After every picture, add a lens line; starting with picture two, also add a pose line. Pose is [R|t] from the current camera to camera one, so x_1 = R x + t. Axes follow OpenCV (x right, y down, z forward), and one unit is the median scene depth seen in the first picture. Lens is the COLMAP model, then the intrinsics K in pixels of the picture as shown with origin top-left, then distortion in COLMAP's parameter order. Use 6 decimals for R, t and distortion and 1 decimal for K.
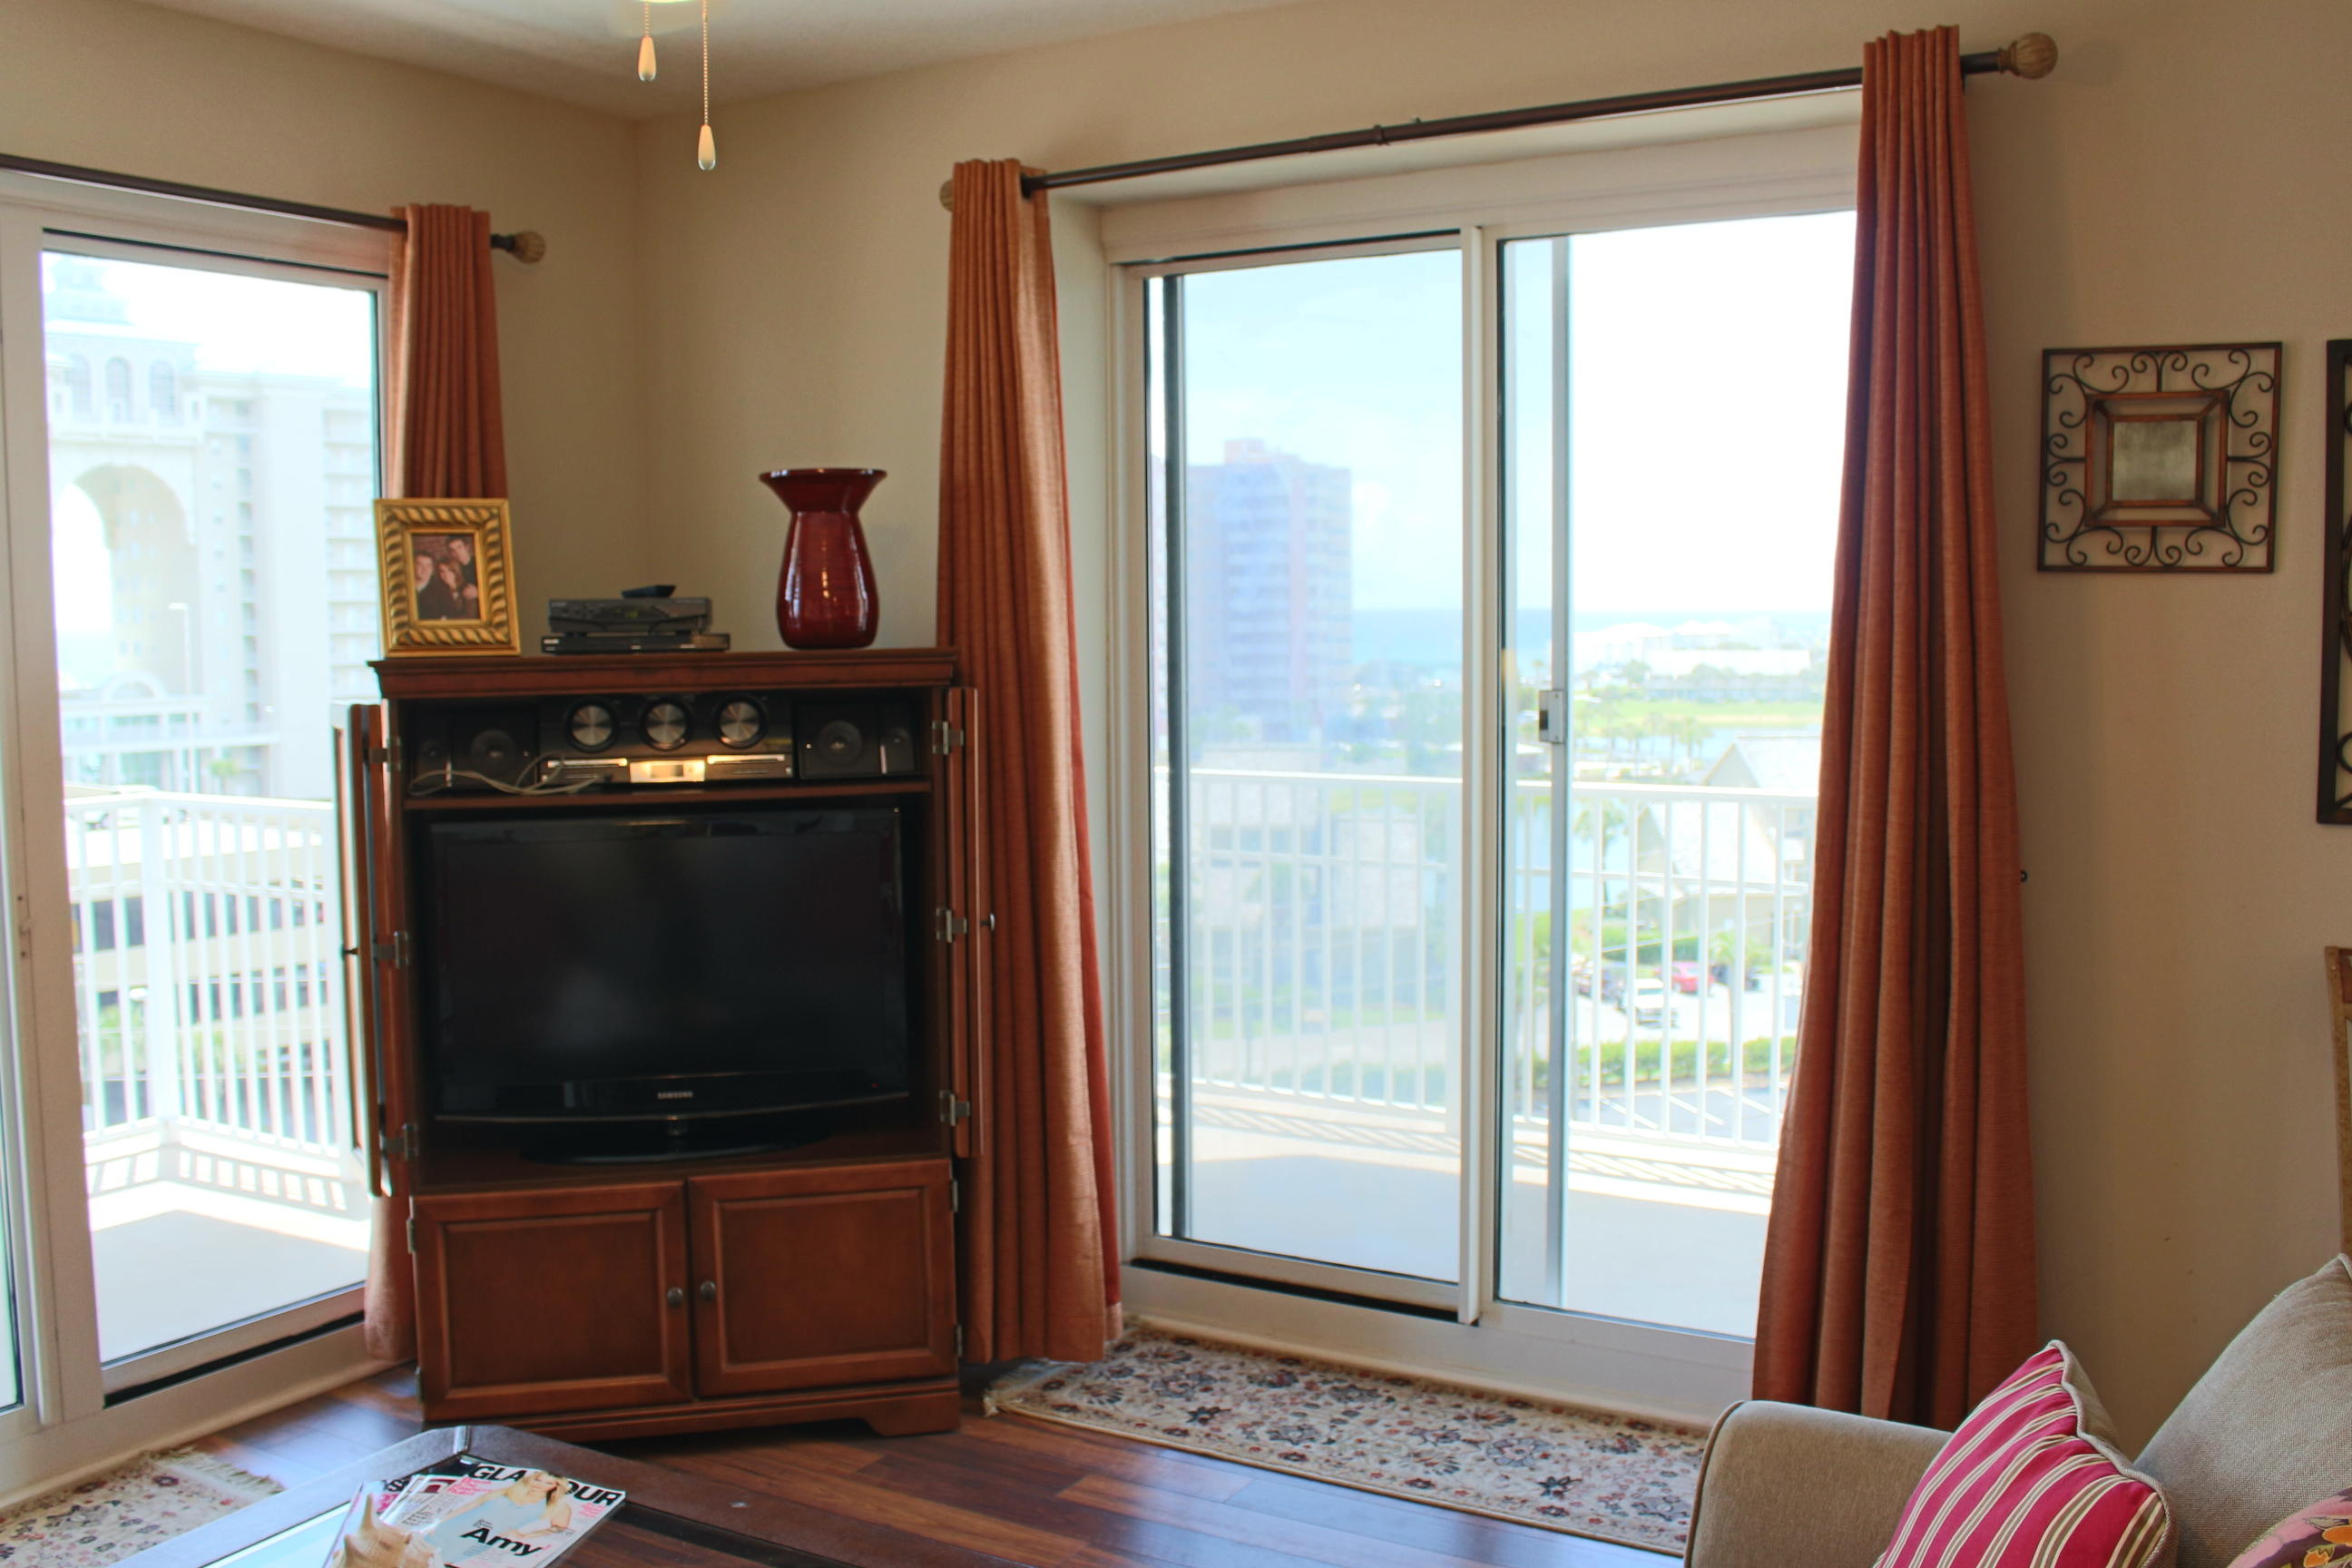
lens RADIAL K [[2168.7, 0, 1108.7], [0, 2168.7, 789.6], [0, 0, 1]] dist [-0.223649, 0.266589]
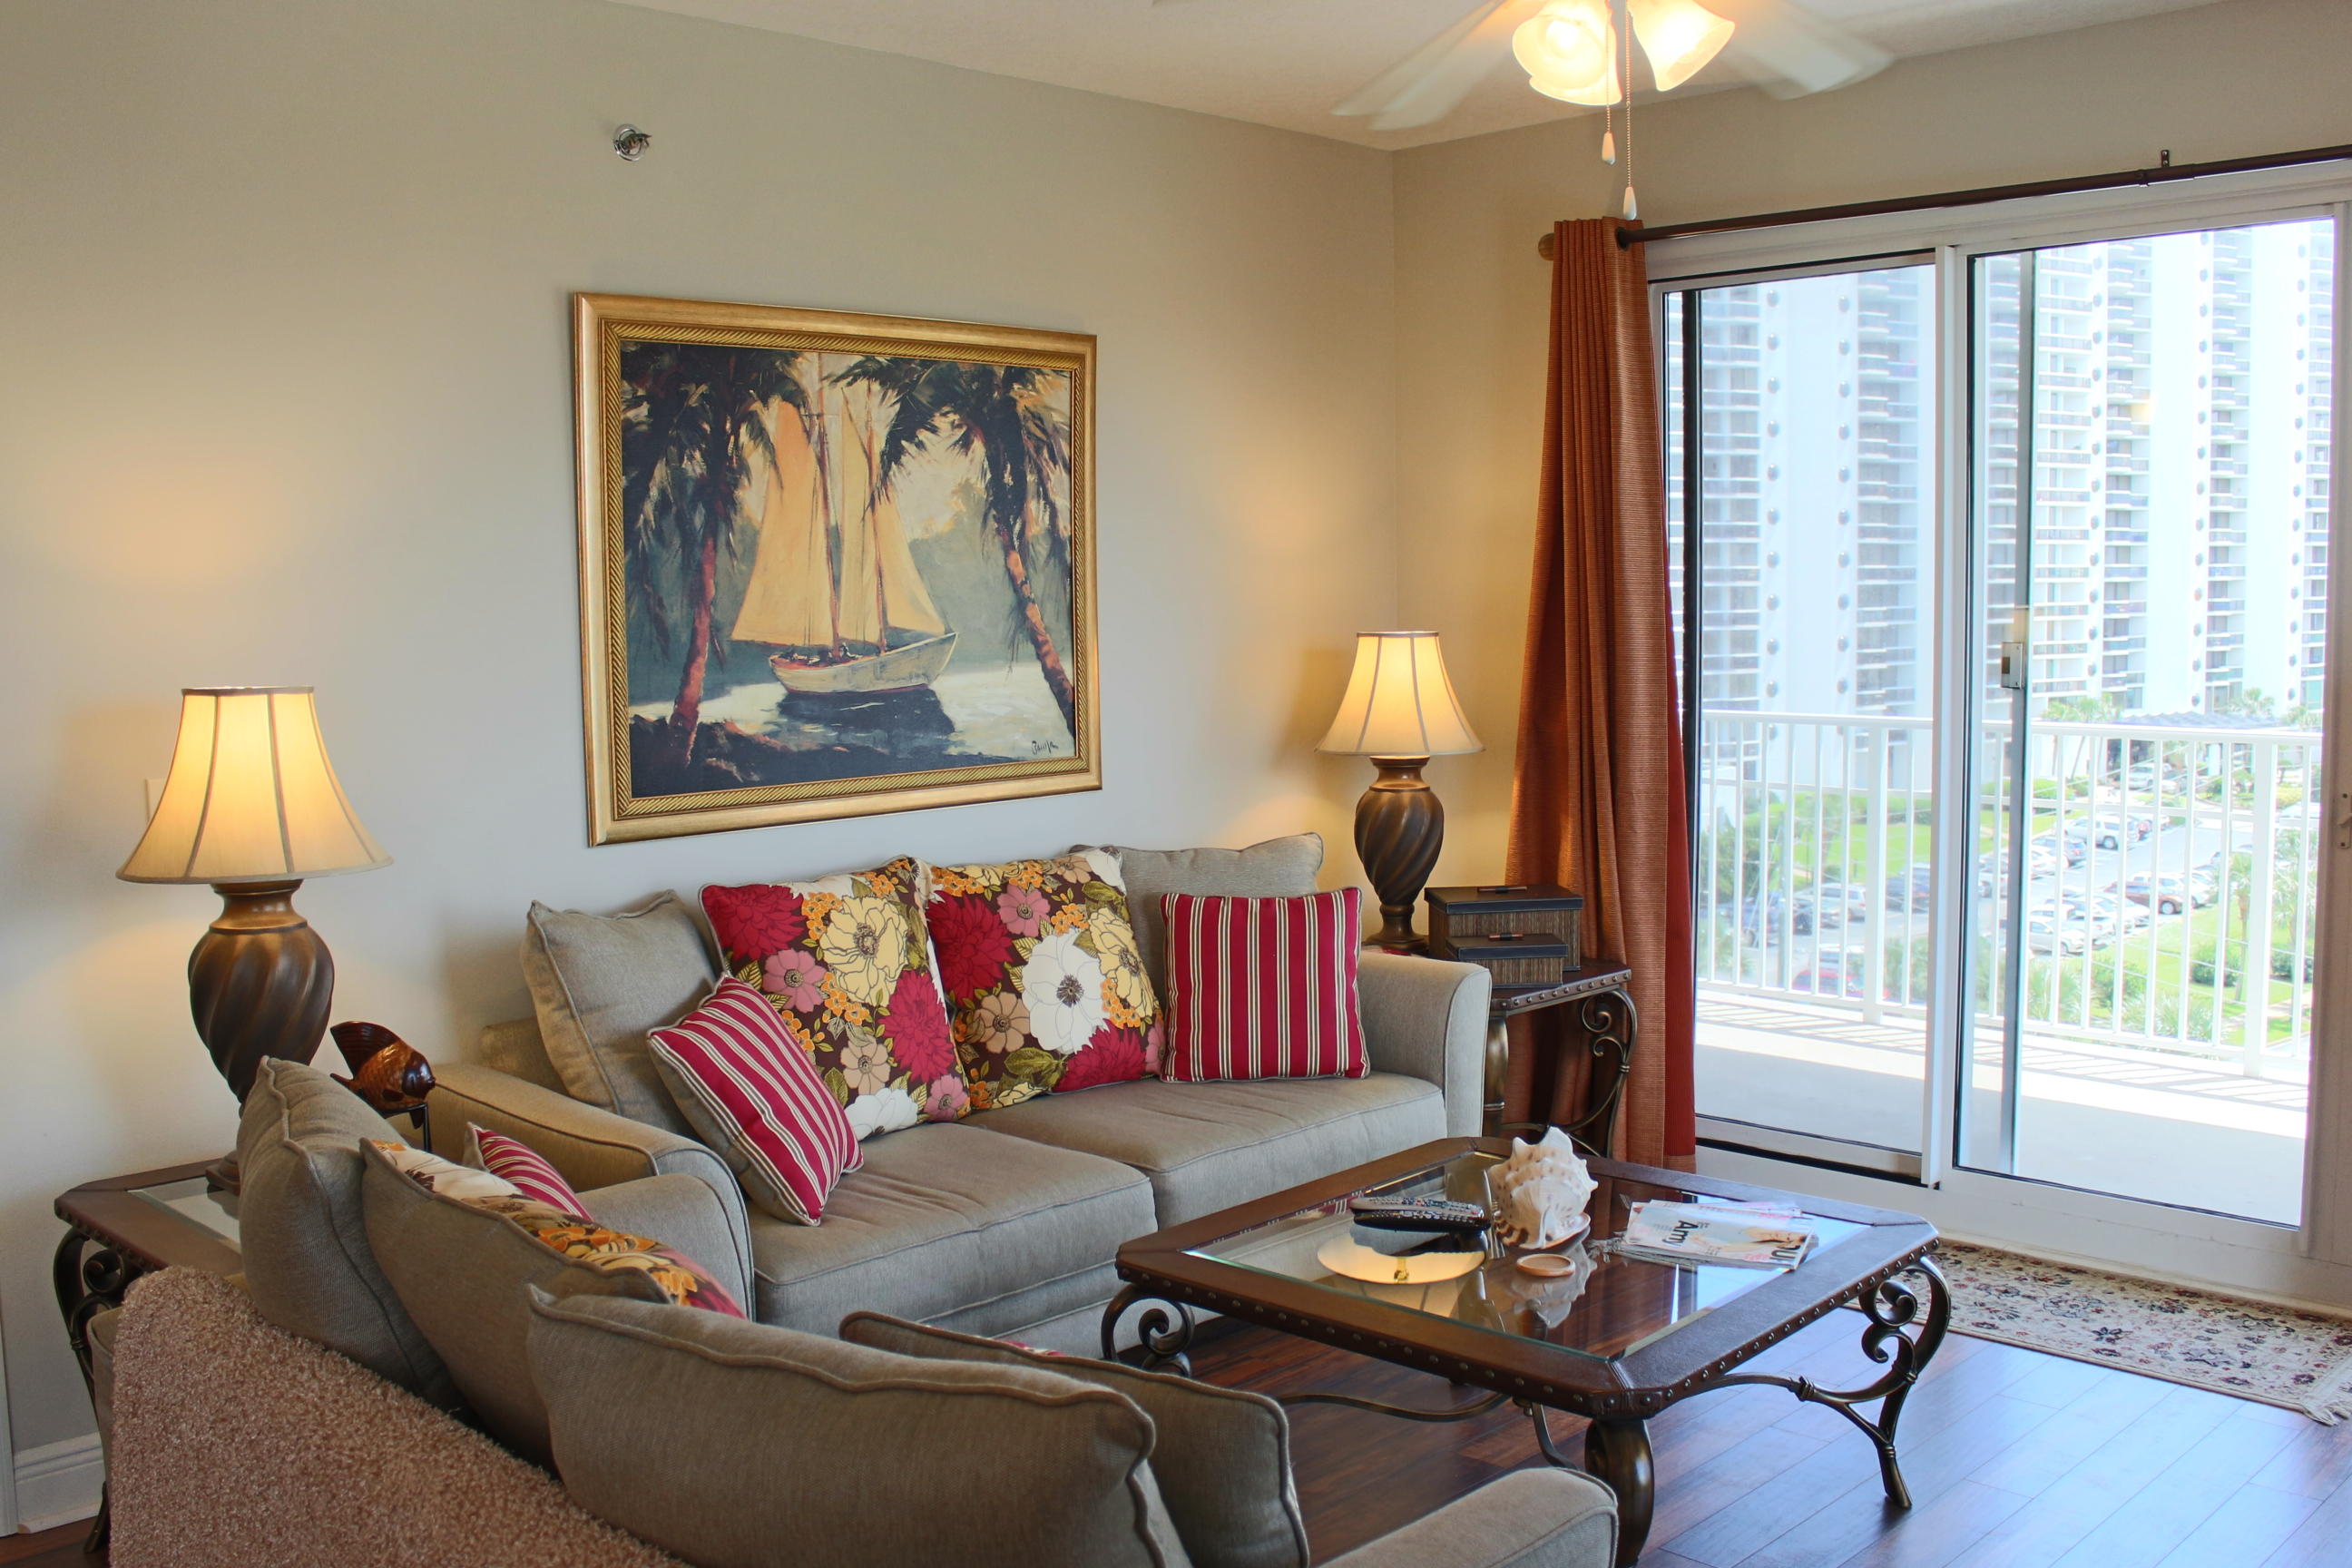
lens RADIAL K [[2164.3, 0, 1169.0], [0, 2164.3, 793.0], [0, 0, 1]] dist [-0.162615, 0.137570]
pose [[-0.237822, 0.108457, -0.965235, 0.688836], [-0.063446, 0.989889, 0.126860, -0.050085], [0.969235, 0.091410, -0.228536, 0.598008]]
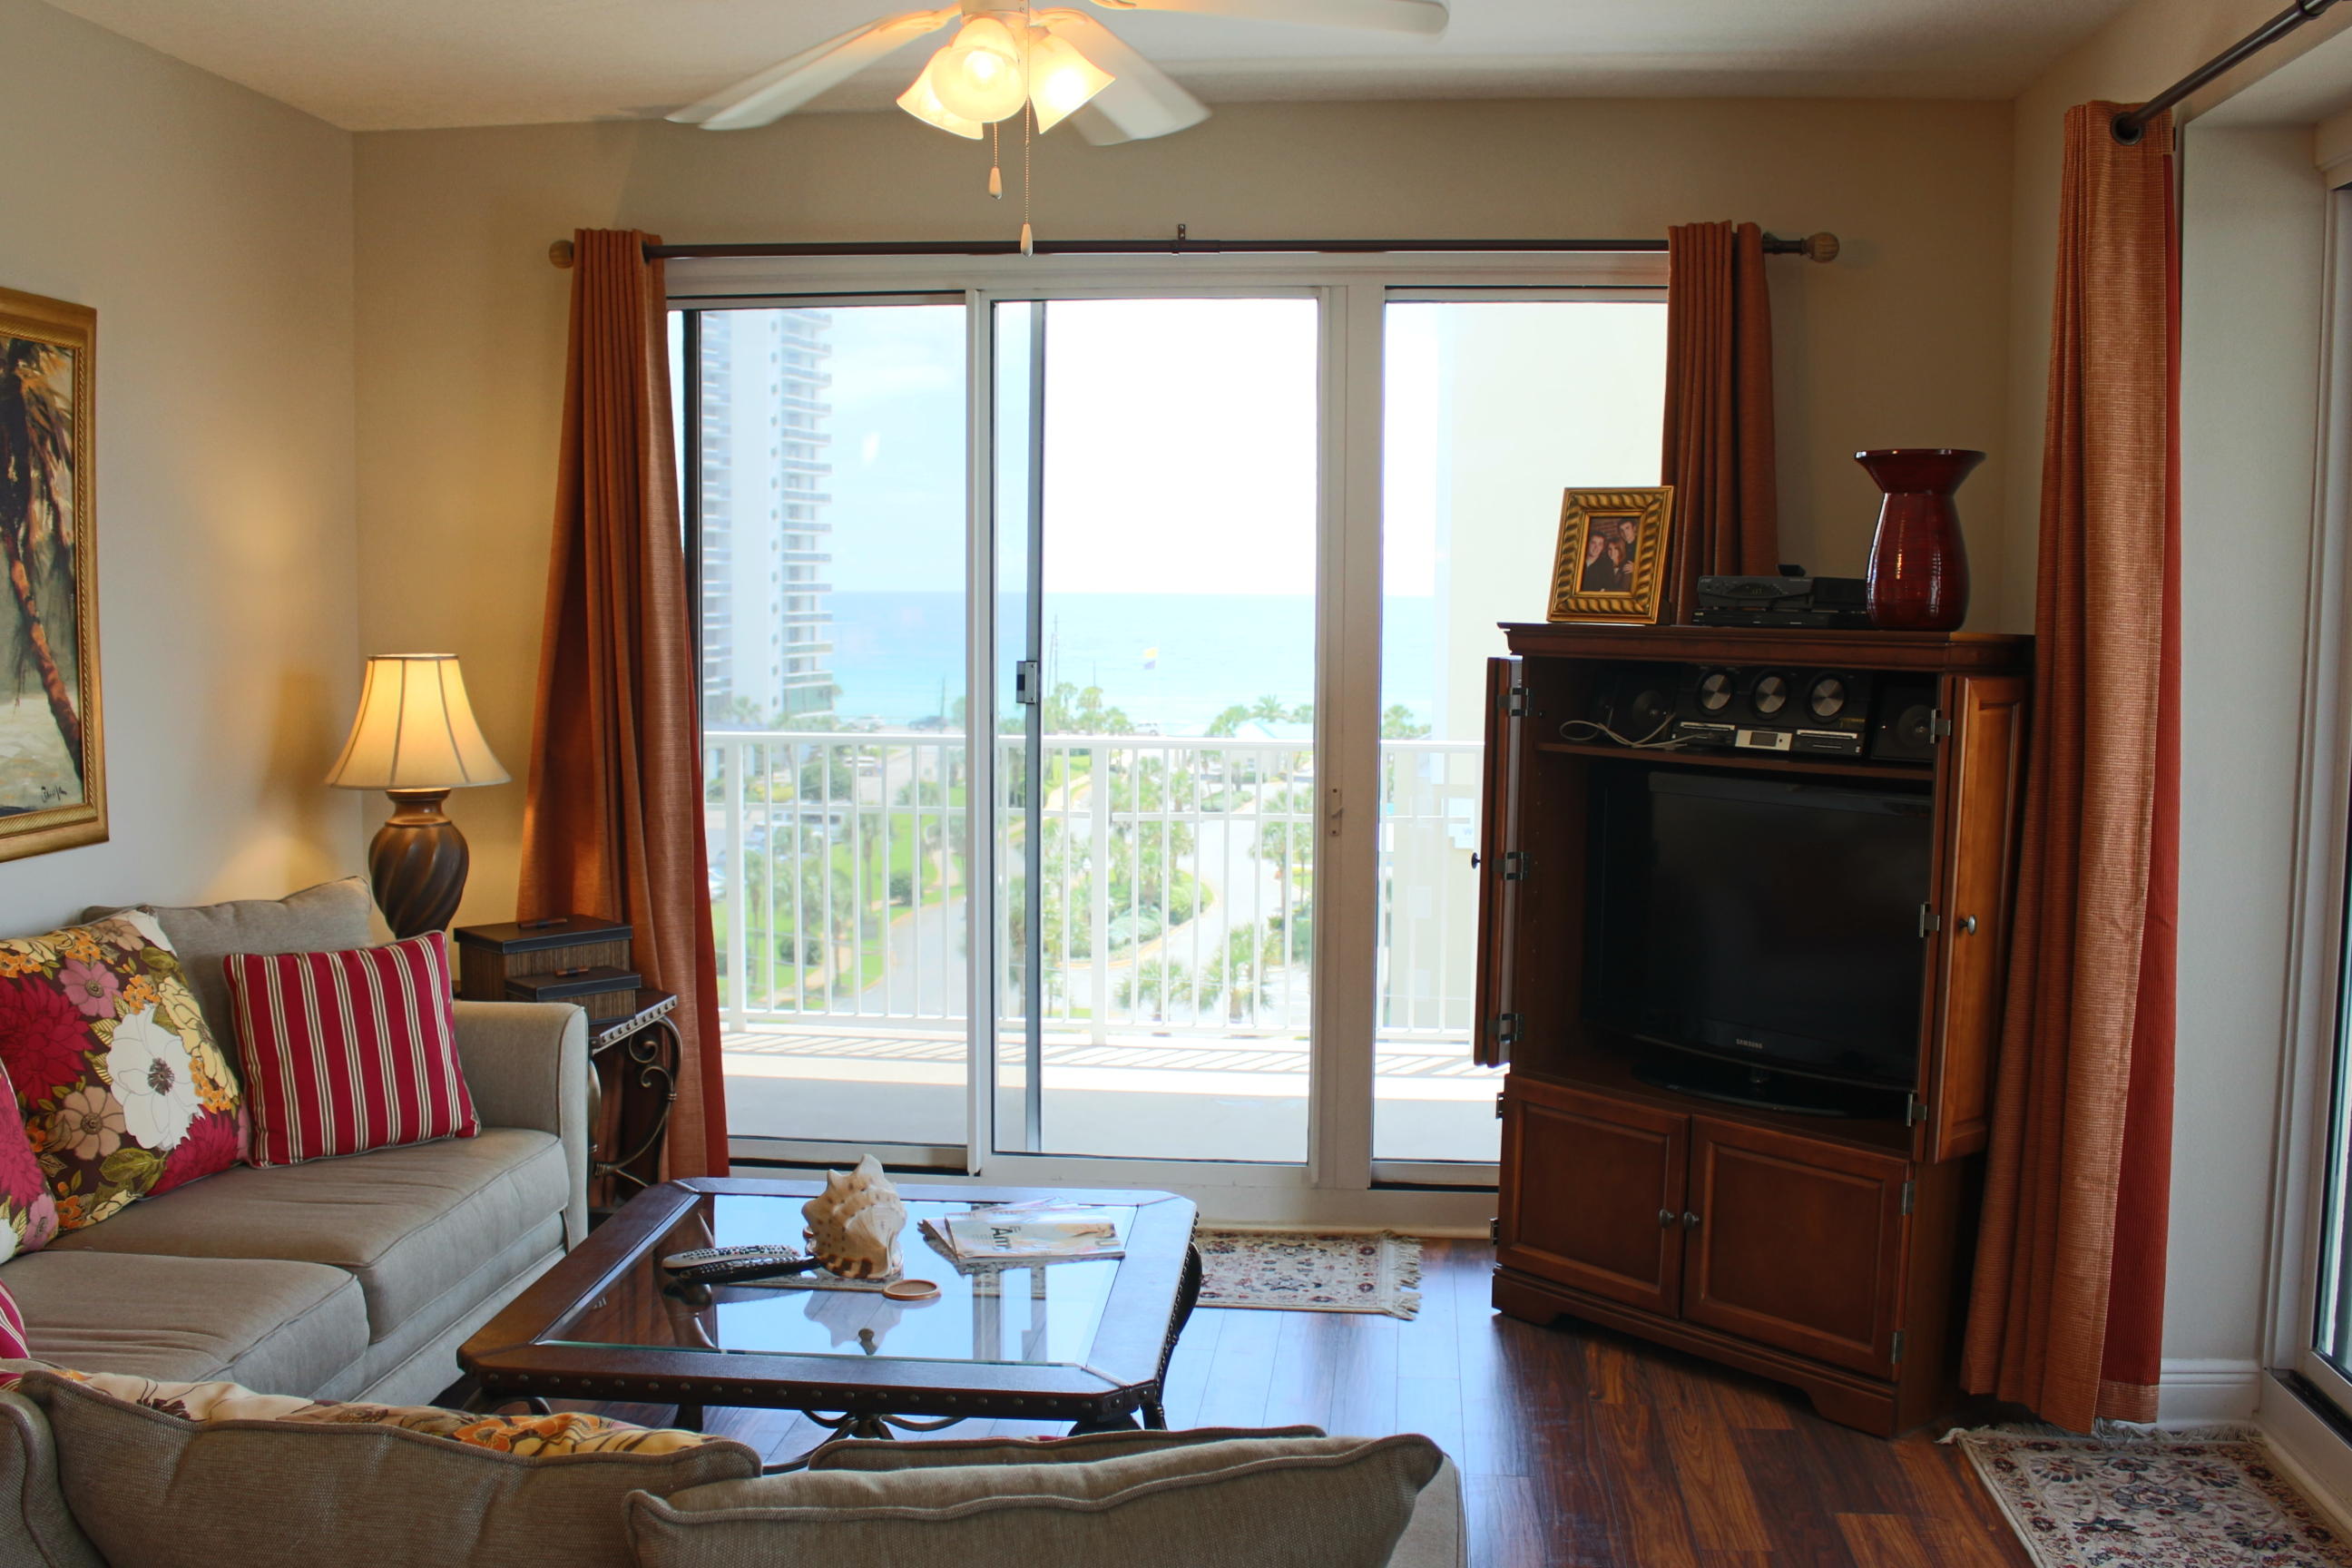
lens RADIAL K [[2164.3, 0, 1169.0], [0, 2164.3, 793.0], [0, 0, 1]] dist [-0.162615, 0.137570]
pose [[0.423298, 0.097844, -0.900692, 0.643923], [-0.086548, 0.993972, 0.067302, -0.028797], [0.901847, 0.049464, 0.429214, 0.288434]]
